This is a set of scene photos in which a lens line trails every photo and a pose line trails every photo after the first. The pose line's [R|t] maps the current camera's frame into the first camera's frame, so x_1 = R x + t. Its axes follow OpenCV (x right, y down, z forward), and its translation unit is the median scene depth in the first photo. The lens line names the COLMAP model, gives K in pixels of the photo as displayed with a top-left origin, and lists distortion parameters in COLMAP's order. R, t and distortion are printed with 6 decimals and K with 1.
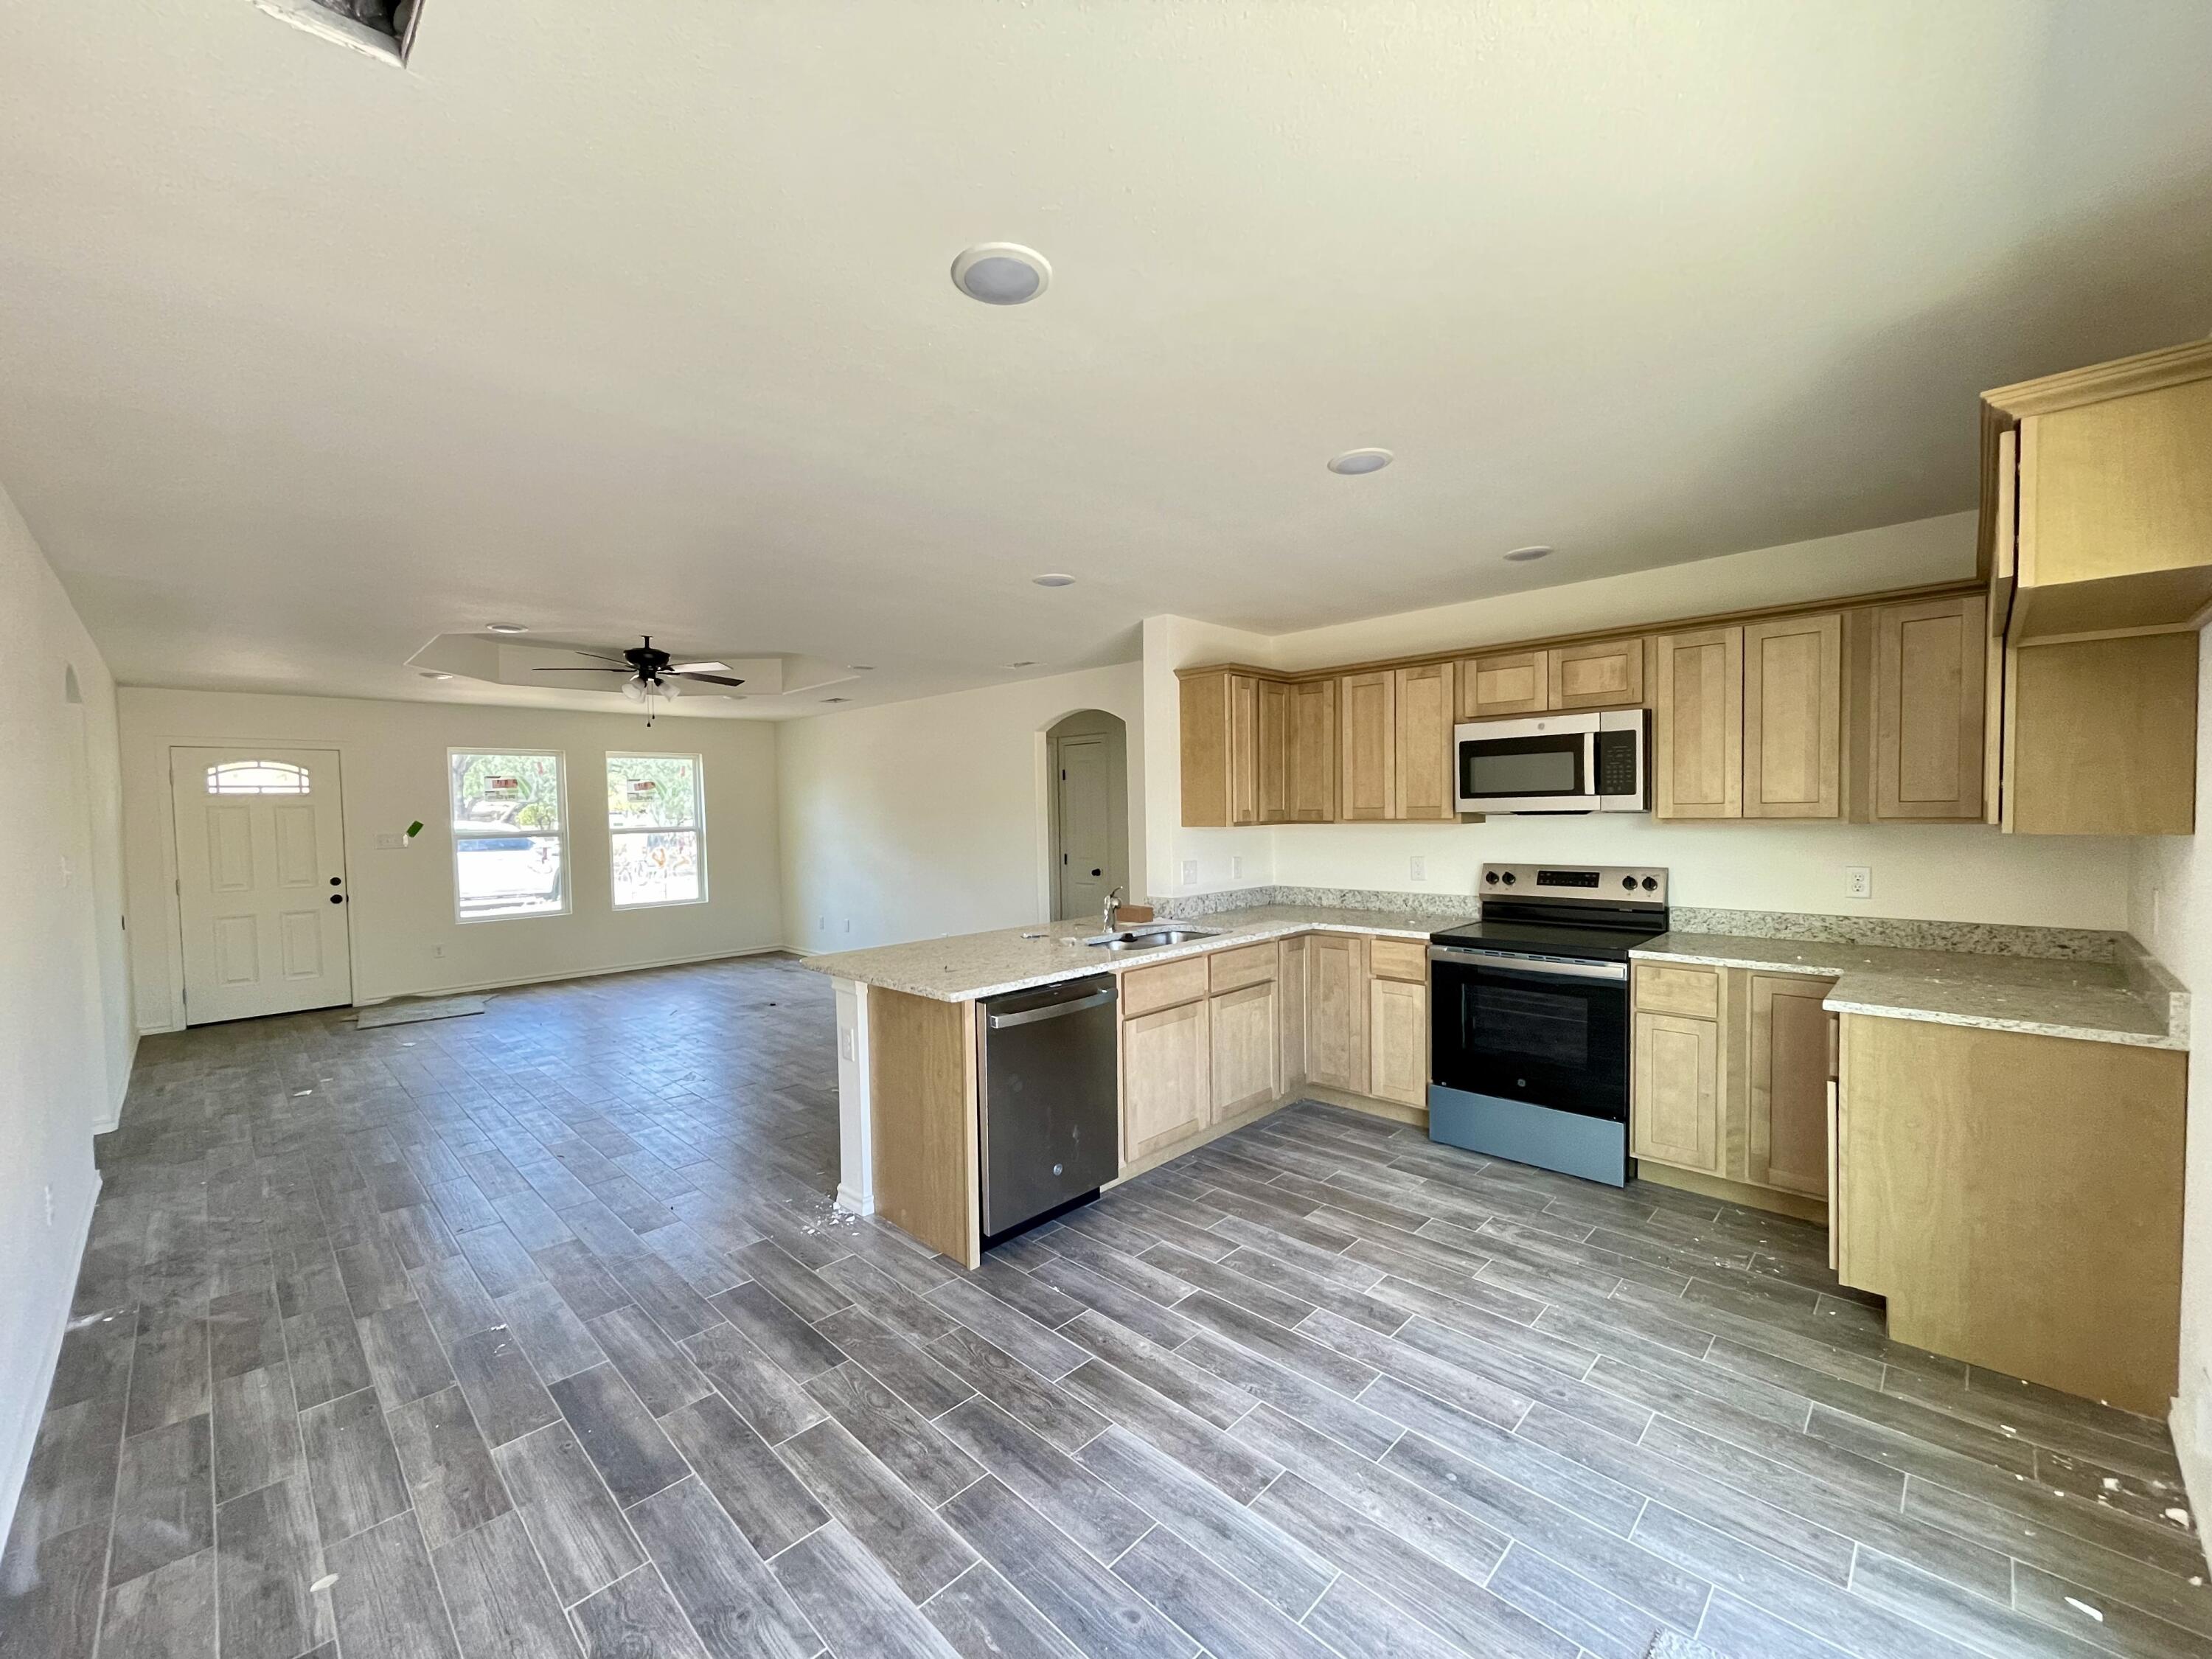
lens RADIAL K [[889.9, 0, 1102.0], [0, 889.9, 845.8], [0, 0, 1]] dist [-0.000551, 0.000354]
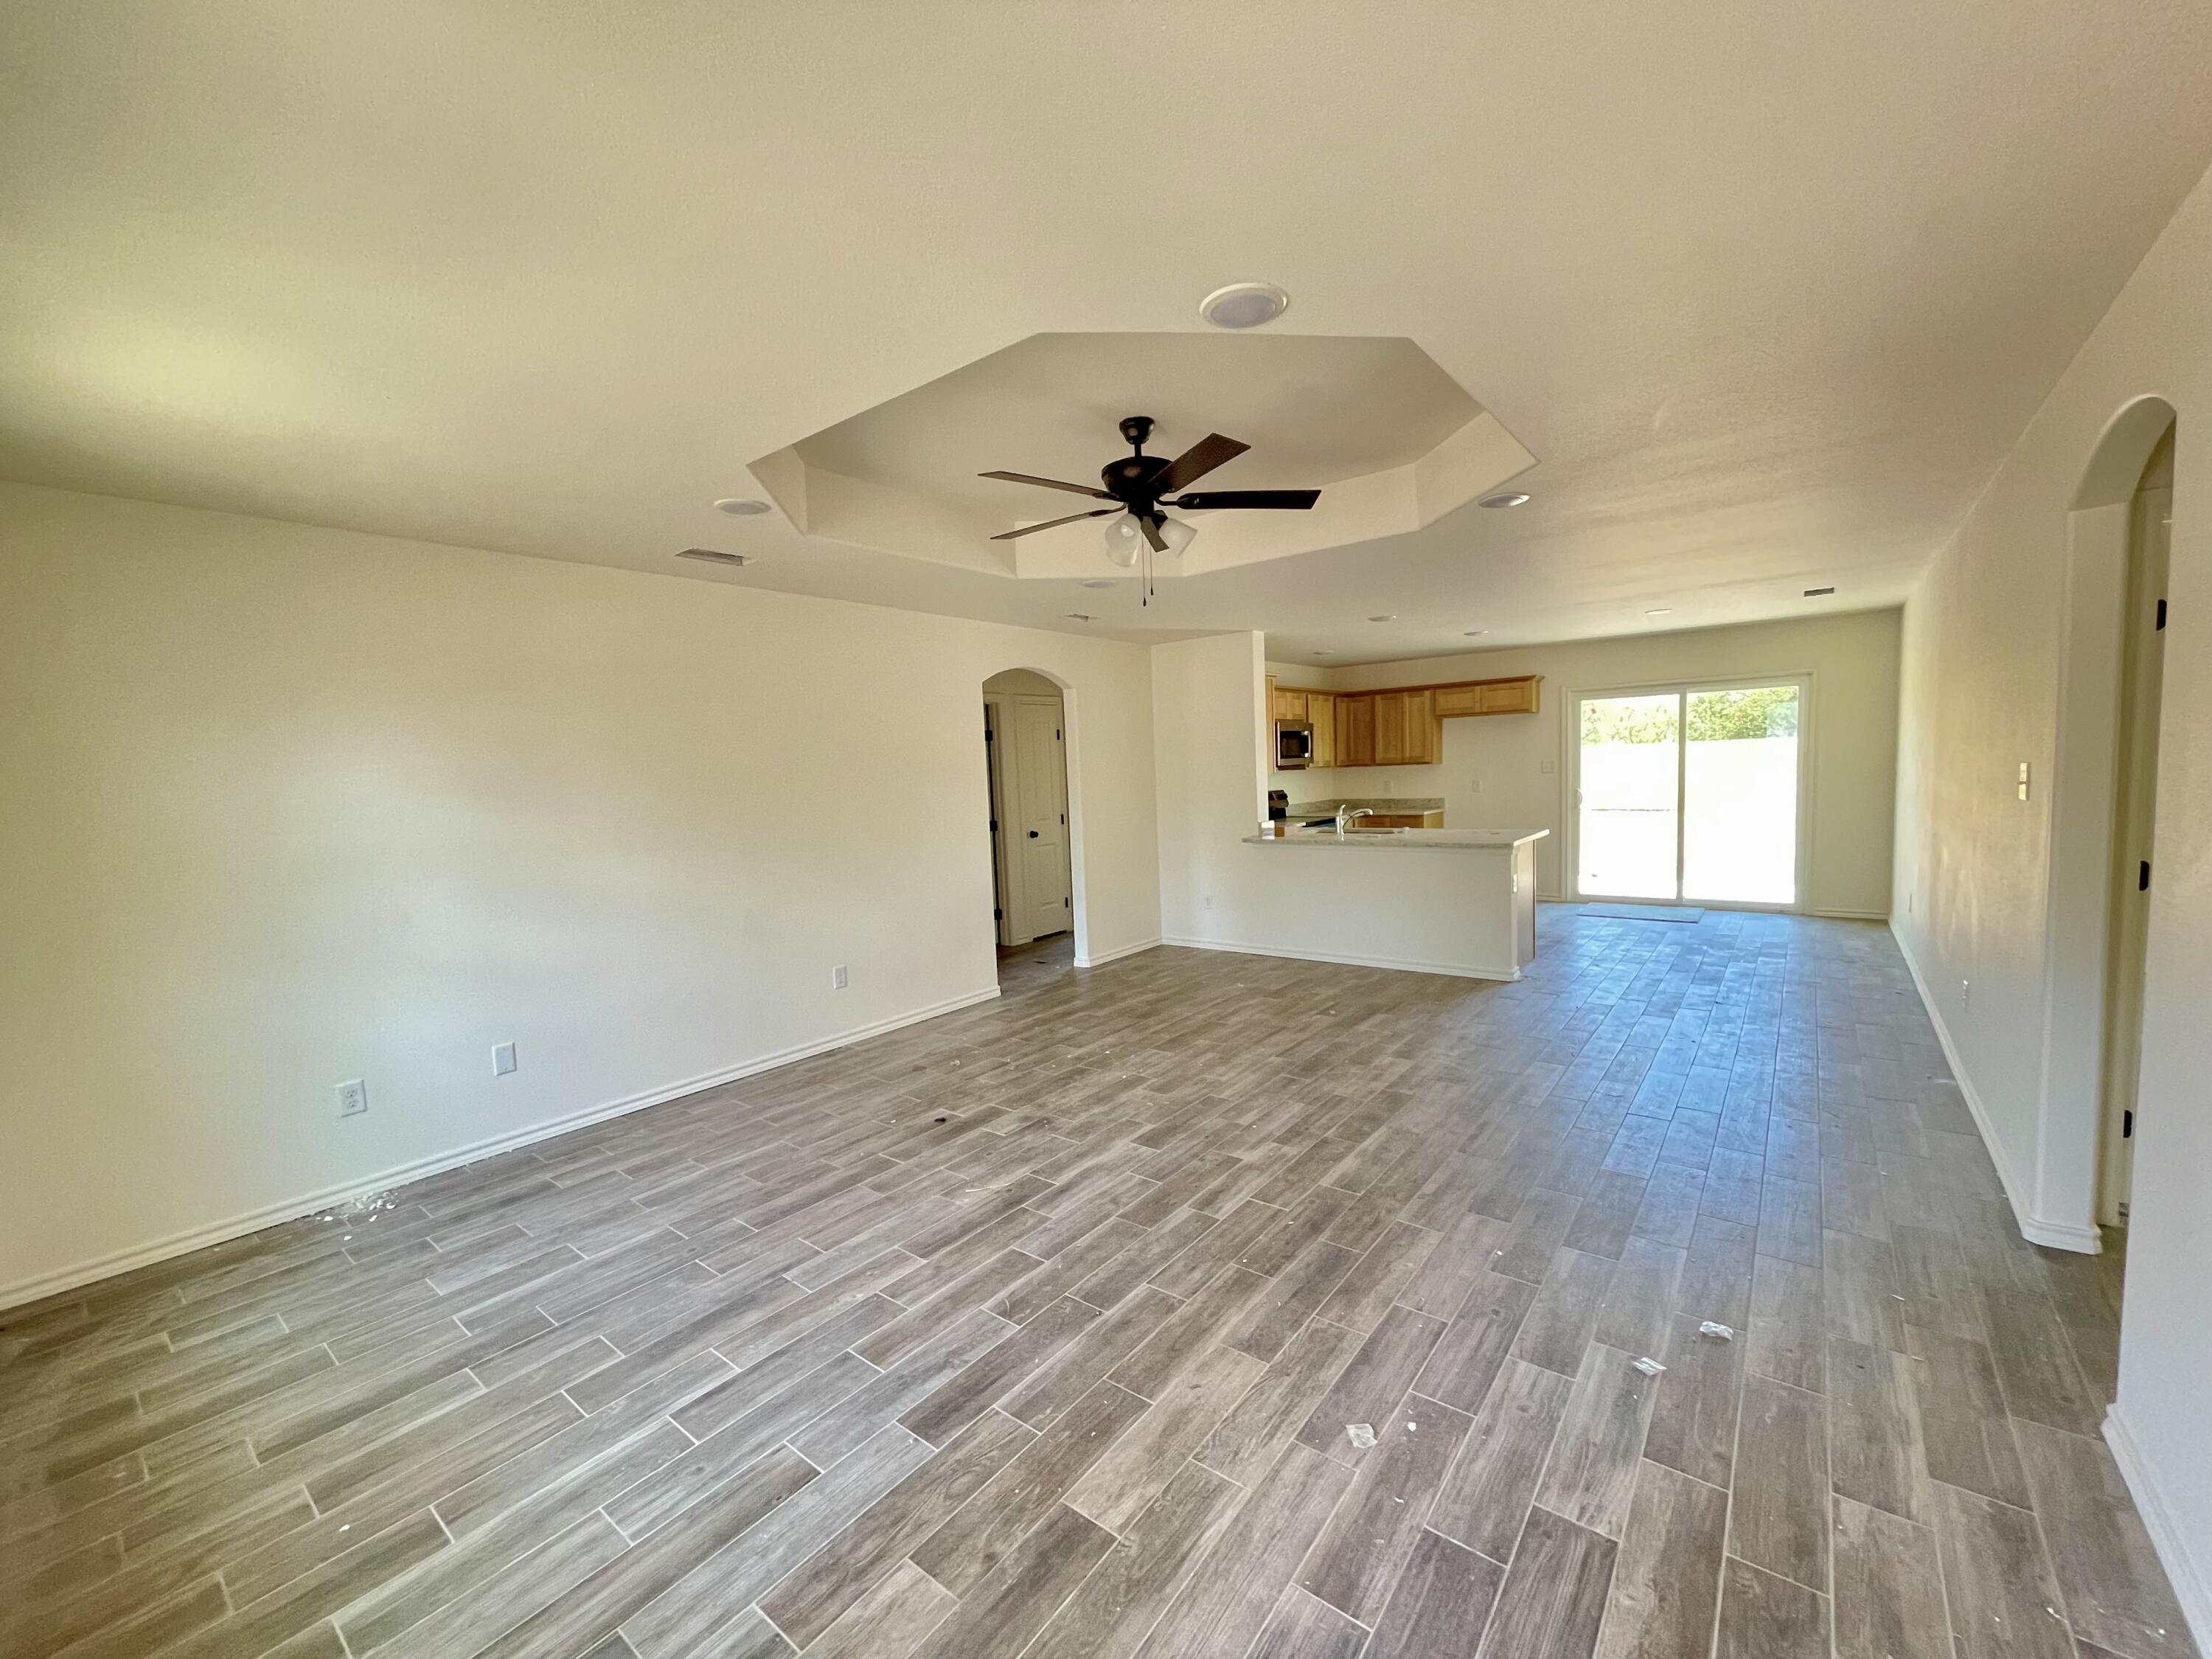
lens RADIAL K [[889.9, 0, 1104.5], [0, 889.9, 843.7], [0, 0, 1]] dist [-0.000551, 0.000354]
pose [[-0.108749, -0.062308, 0.992115, -2.228783], [0.085731, 0.993727, 0.071807, -0.055137], [-0.990366, 0.092864, -0.102725, 2.282834]]
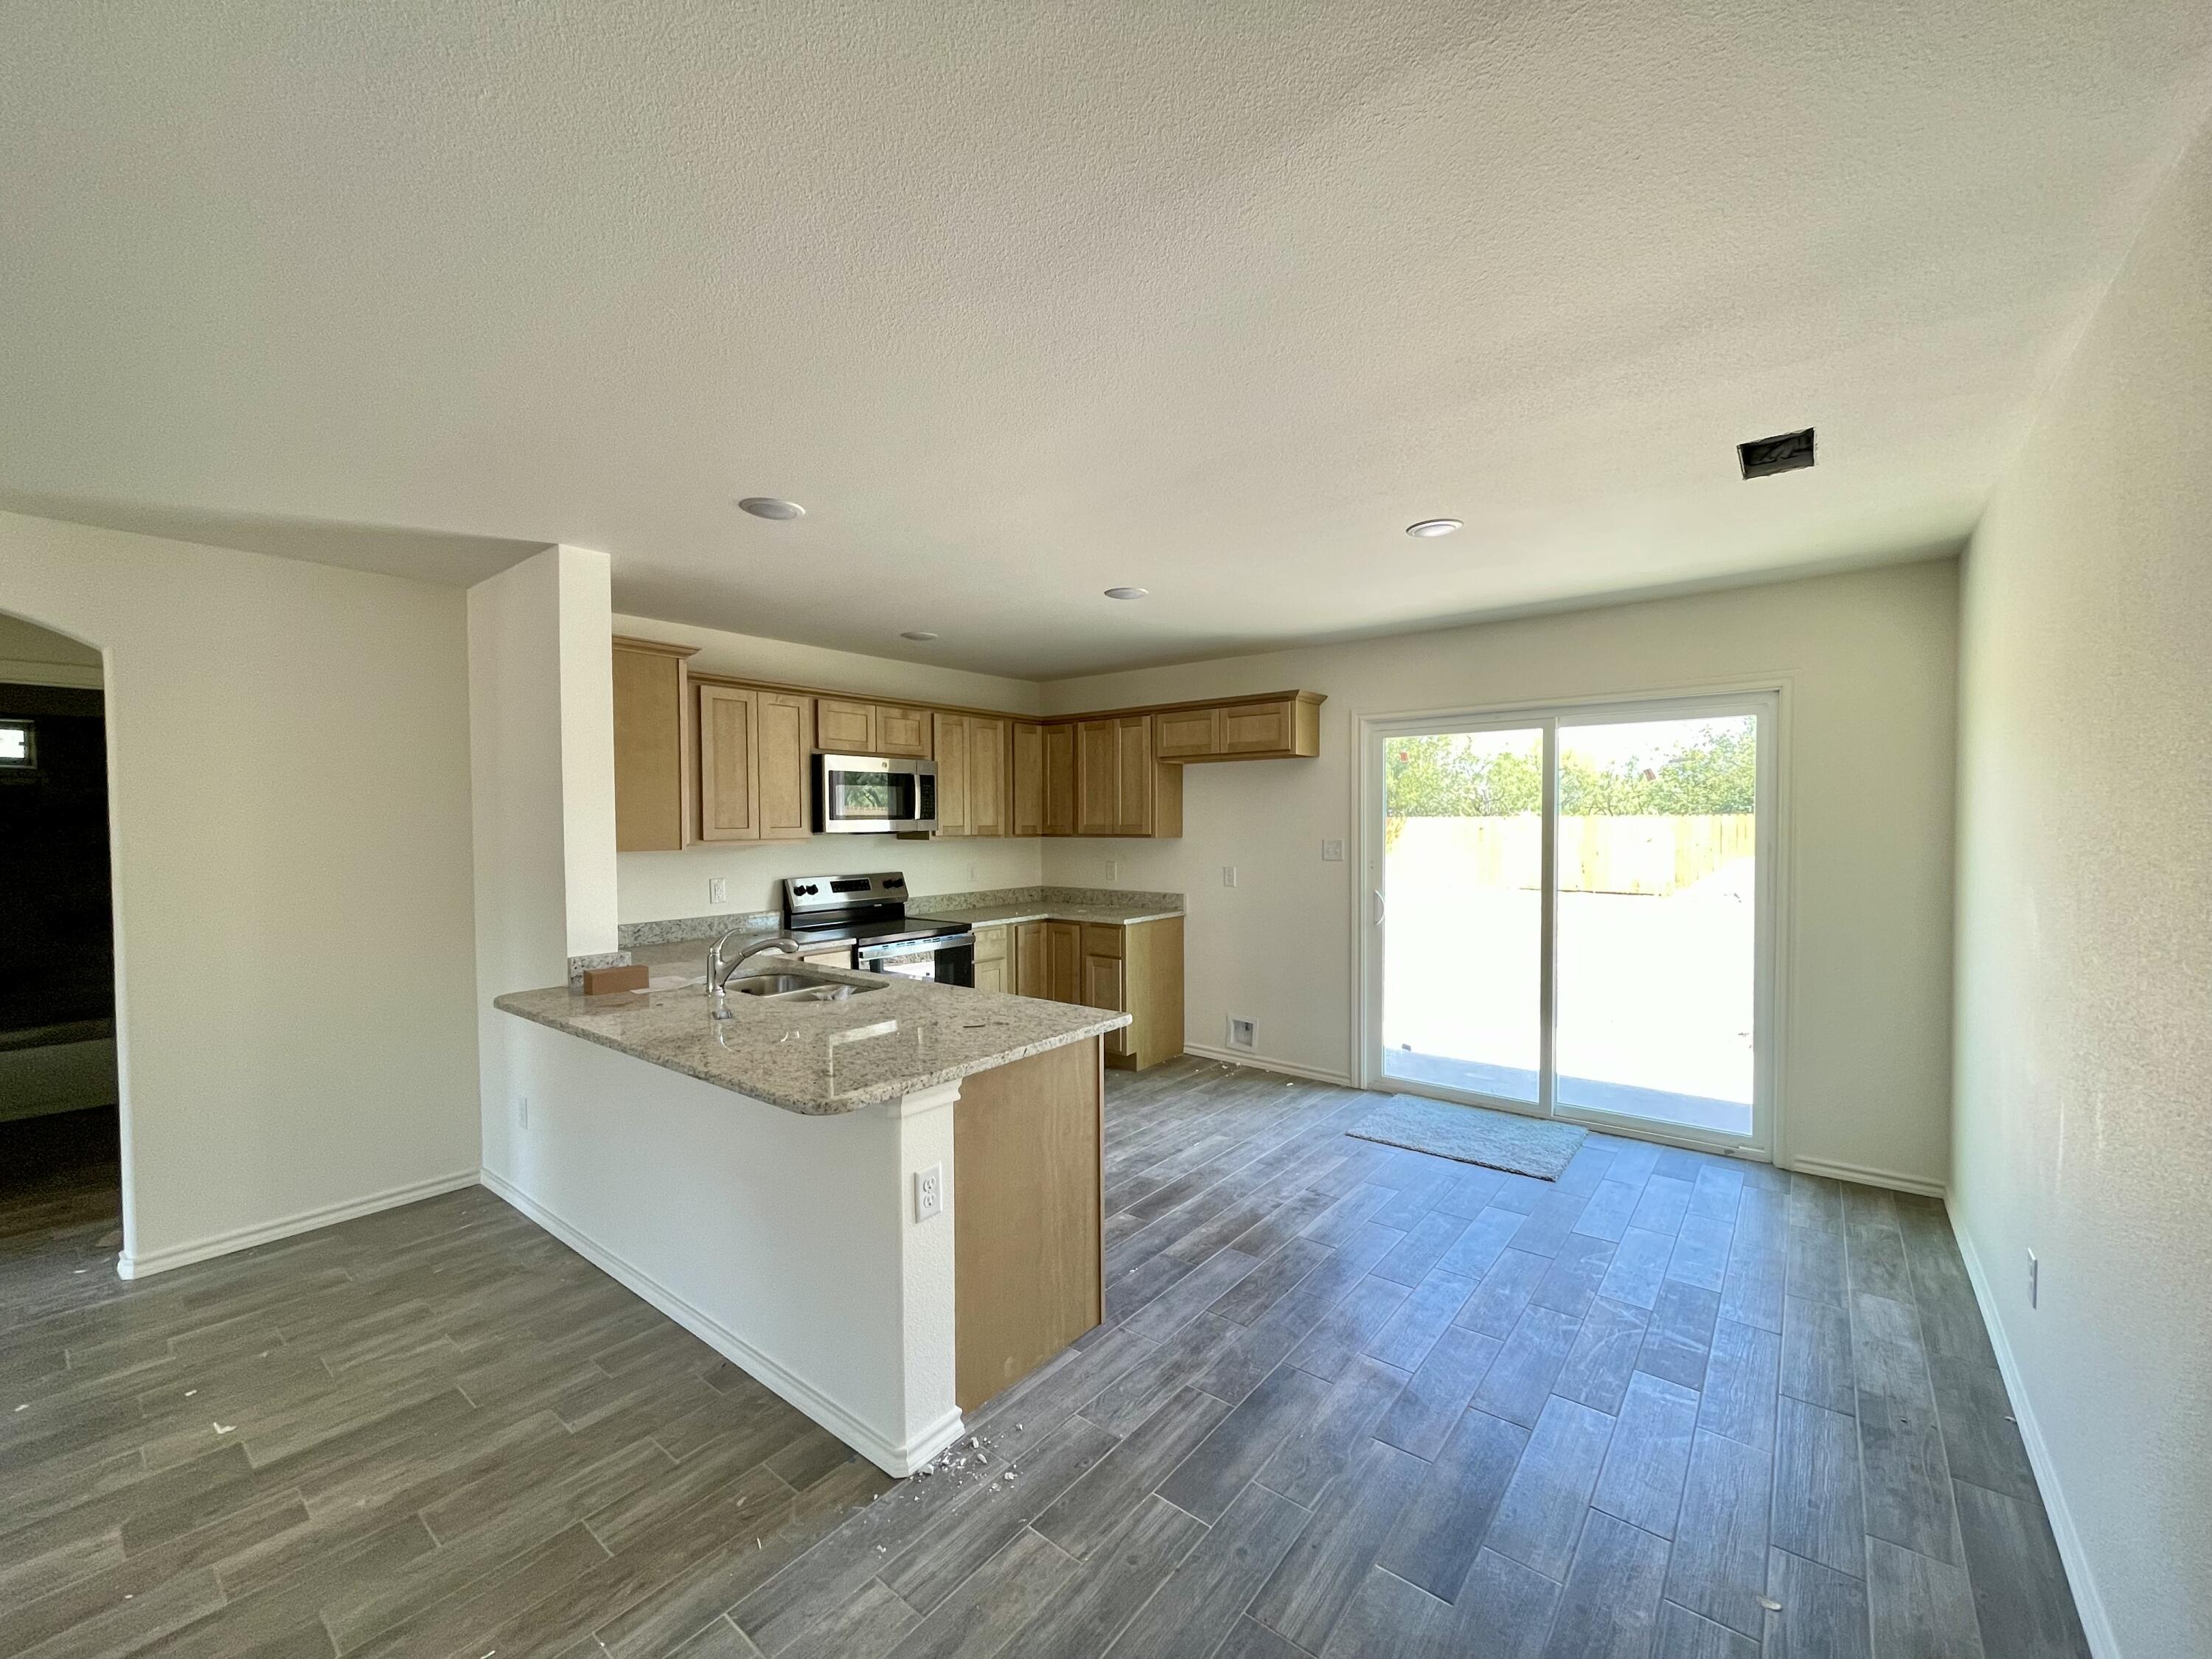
lens RADIAL K [[889.9, 0, 1102.9], [0, 889.9, 842.2], [0, 0, 1]] dist [-0.000551, 0.000354]
pose [[-0.100204, -0.005117, 0.994954, -1.070741], [0.052113, 0.998587, 0.010384, -0.026601], [-0.993601, 0.052890, -0.099795, 1.079523]]
